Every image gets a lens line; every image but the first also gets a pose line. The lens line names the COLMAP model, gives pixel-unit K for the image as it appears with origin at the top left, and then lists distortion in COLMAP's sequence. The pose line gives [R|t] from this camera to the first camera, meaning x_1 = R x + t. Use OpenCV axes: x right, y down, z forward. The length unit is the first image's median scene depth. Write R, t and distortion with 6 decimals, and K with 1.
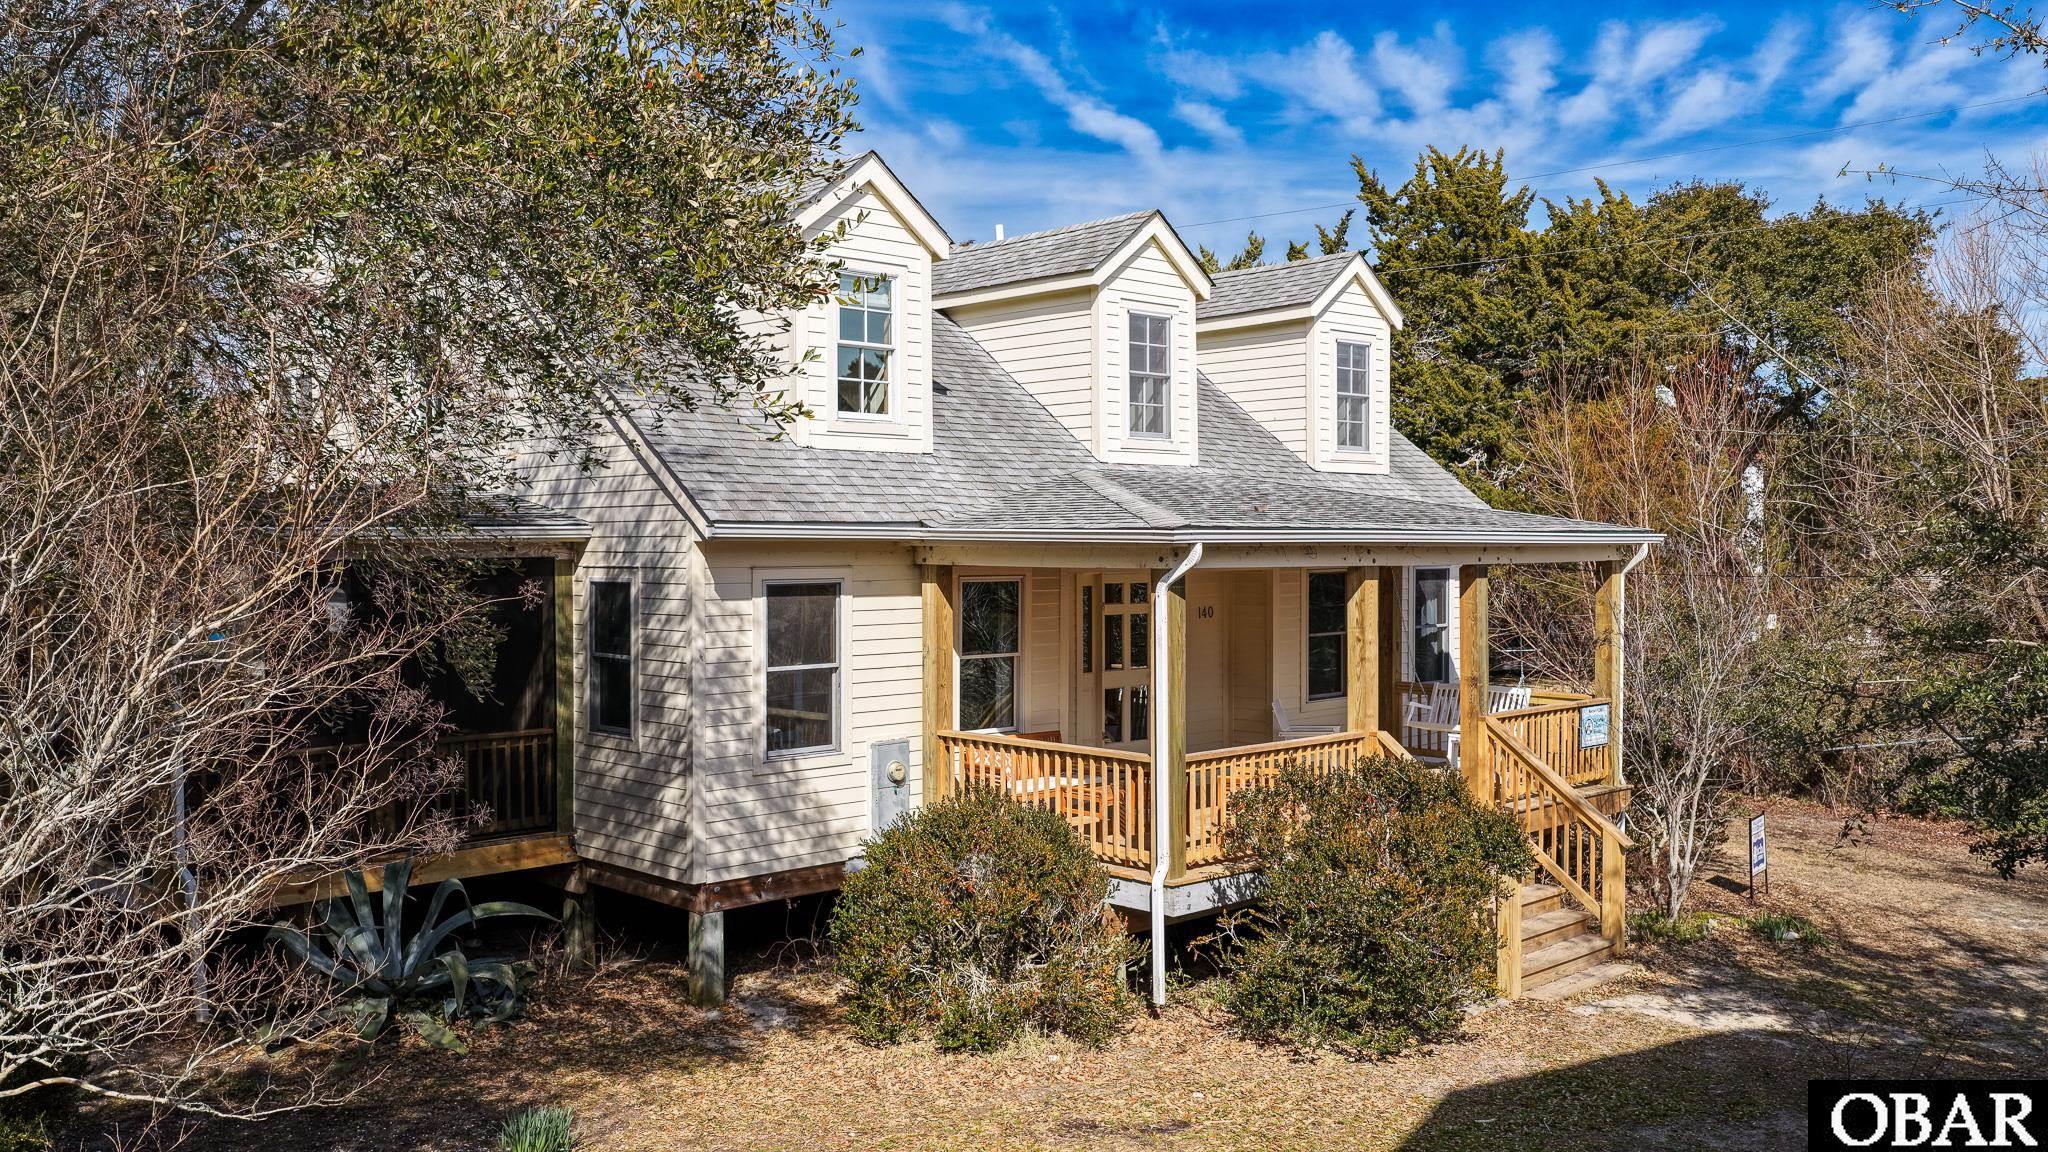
lens RADIAL K [[1703.0, 0, 1028.2], [0, 1703.0, 573.0], [0, 0, 1]] dist [0.003180, 0.009770]
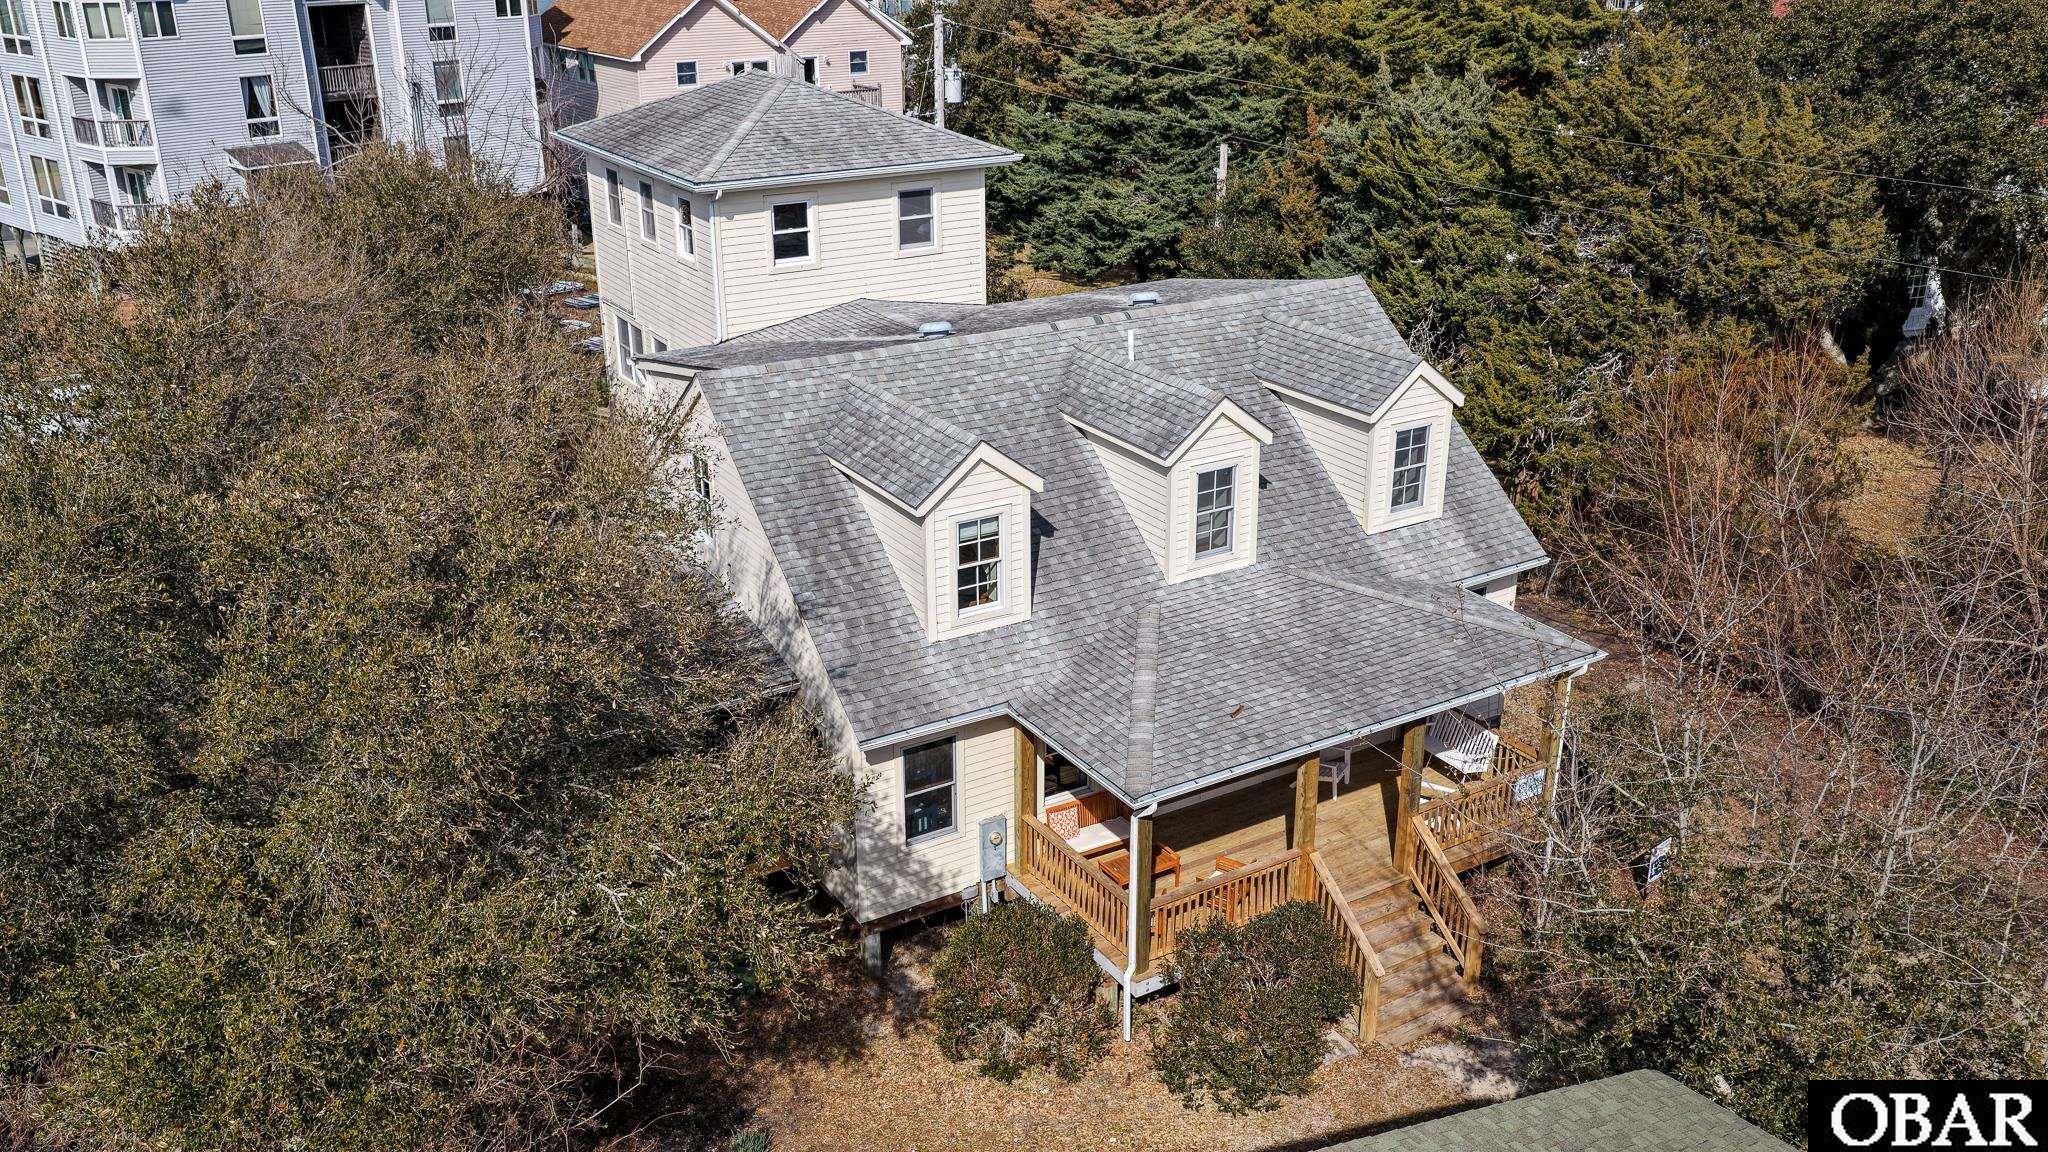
lens RADIAL K [[1703.0, 0, 1034.3], [0, 1703.0, 565.5], [0, 0, 1]] dist [0.003180, 0.009770]
pose [[0.975542, 0.082074, -0.203917, 0.264267], [-0.004575, 0.935060, 0.354459, -0.695599], [0.219767, -0.344857, 0.912566, -0.334602]]
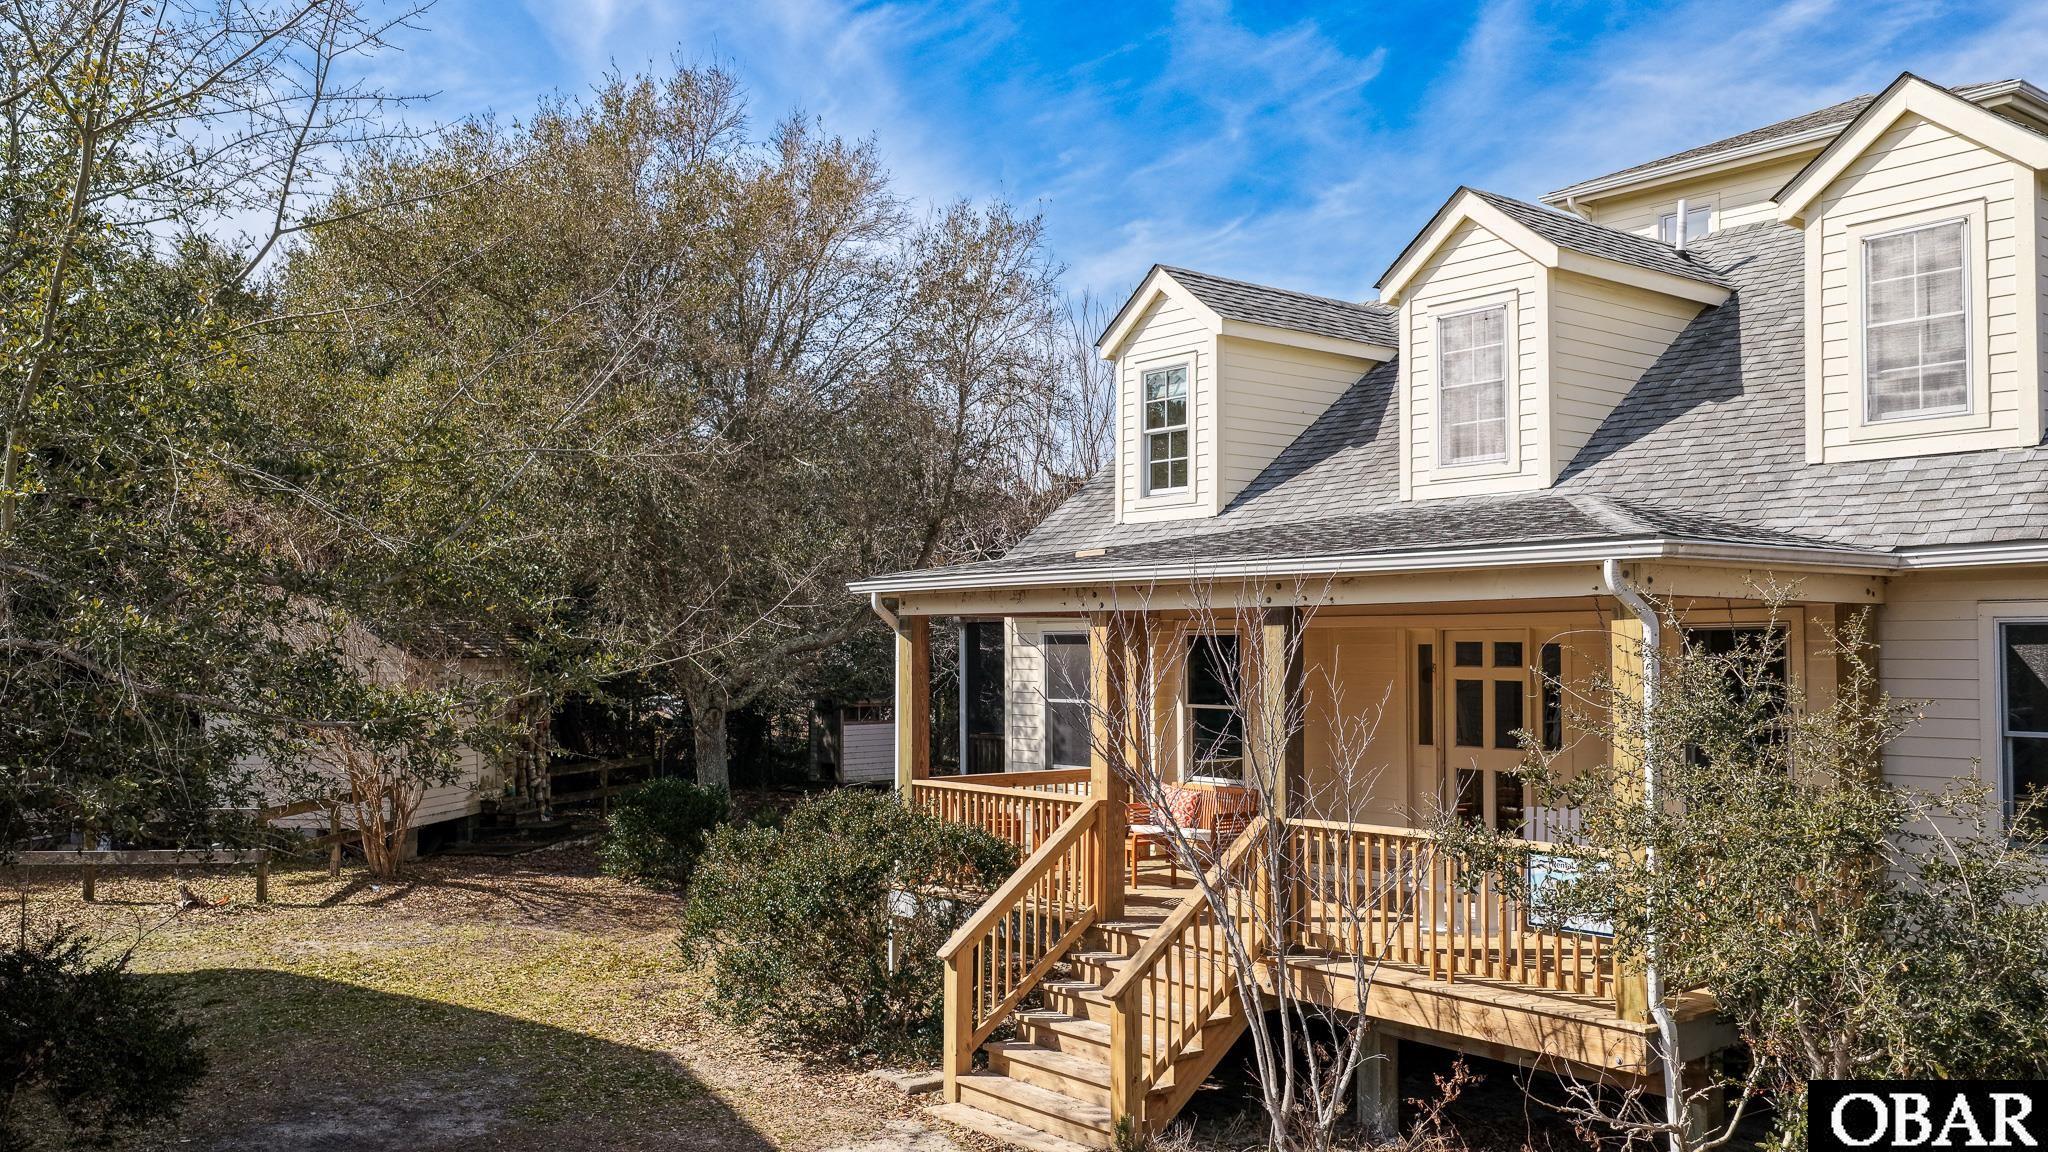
lens RADIAL K [[1703.0, 0, 1025.2], [0, 1703.0, 591.2], [0, 0, 1]] dist [0.003180, 0.009770]
pose [[-0.097731, -0.030454, -0.994747, 1.142633], [-0.015375, 0.999459, -0.029088, 0.011323], [0.995094, 0.012452, -0.098146, 1.097804]]
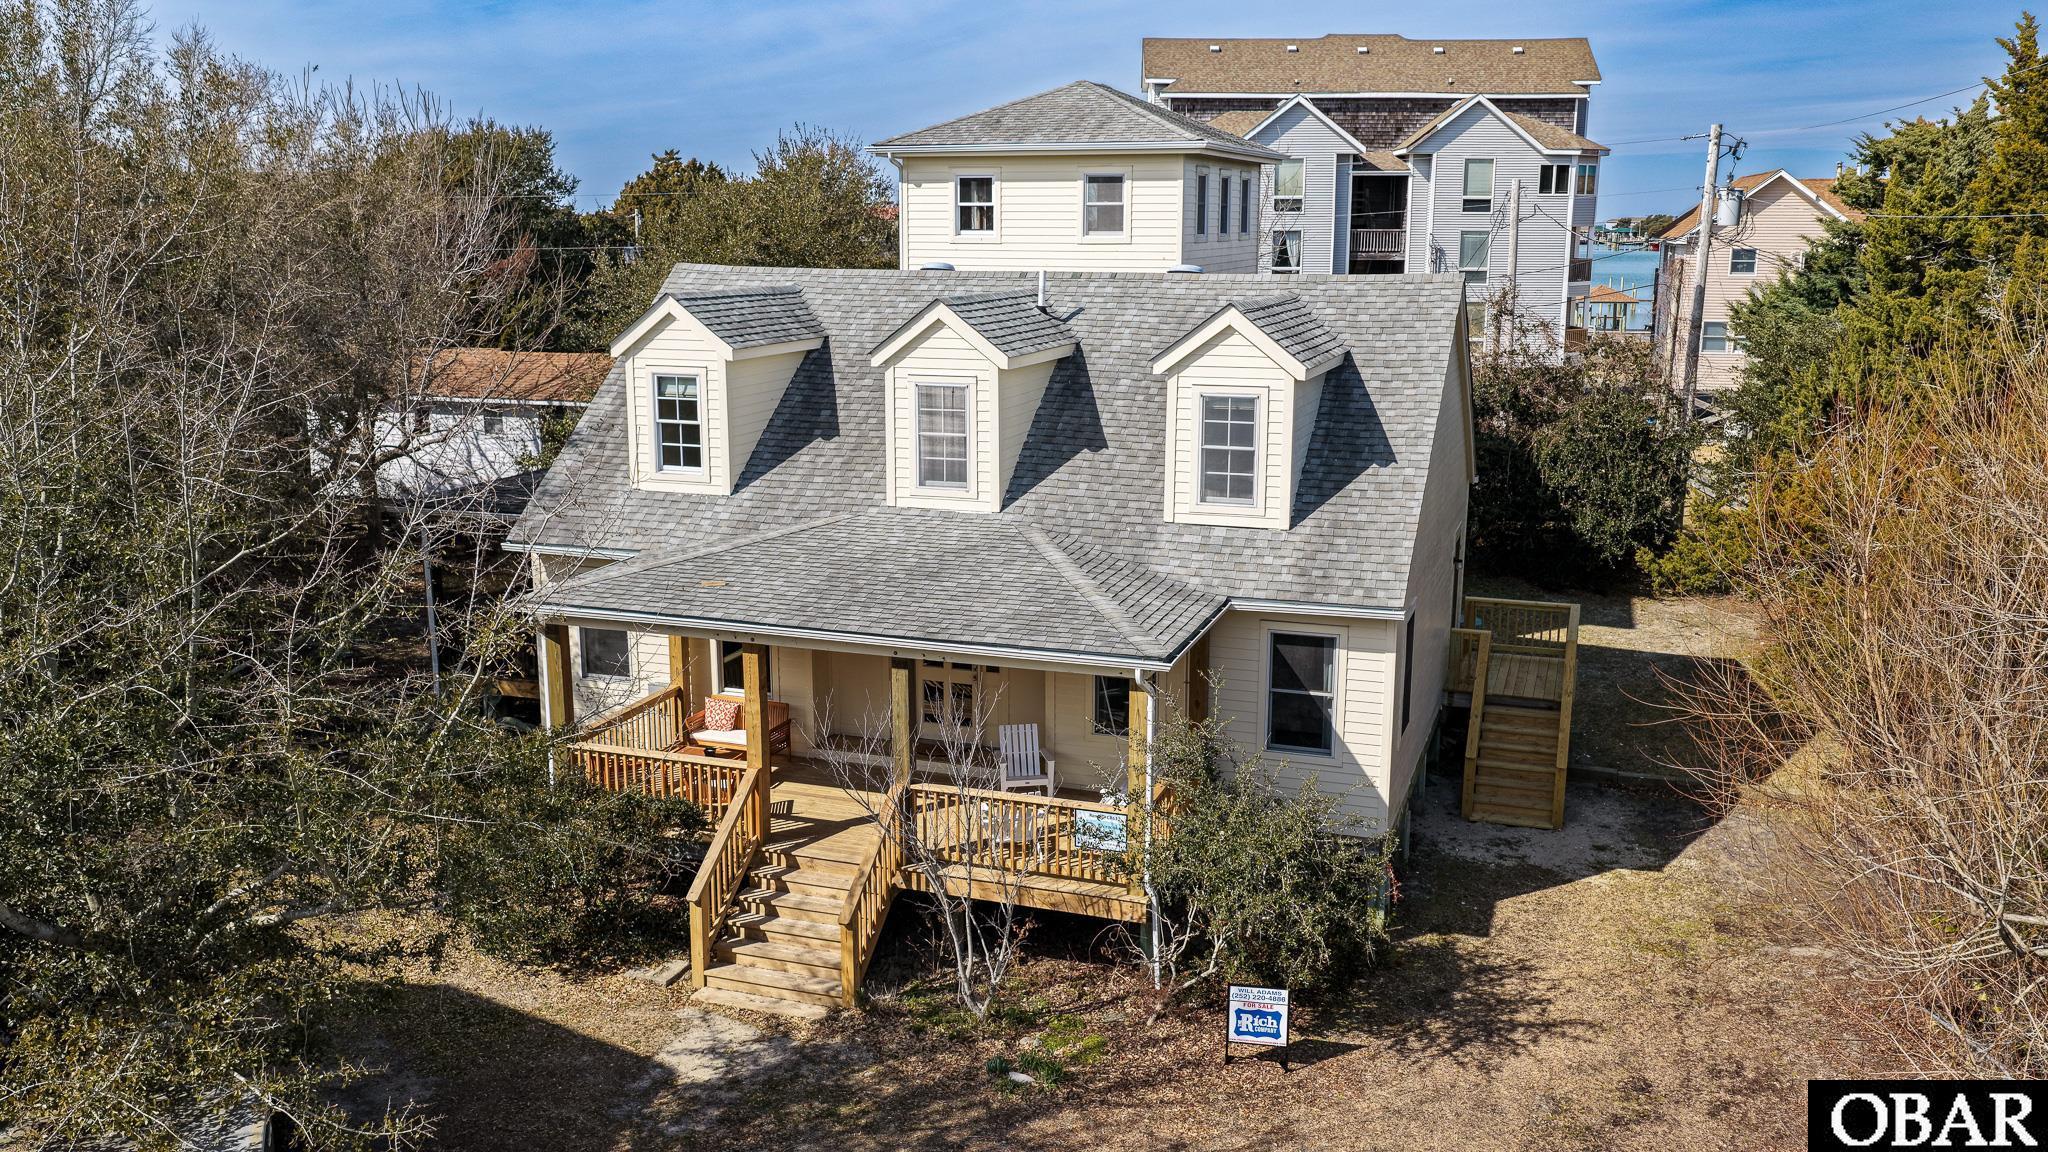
lens RADIAL K [[1703.0, 0, 1028.4], [0, 1703.0, 584.7], [0, 0, 1]] dist [0.003180, 0.009770]
pose [[0.440437, 0.193177, -0.876755, 1.483925], [-0.018318, 0.978307, 0.206349, -0.332670], [0.897597, -0.074823, 0.434421, 0.662668]]
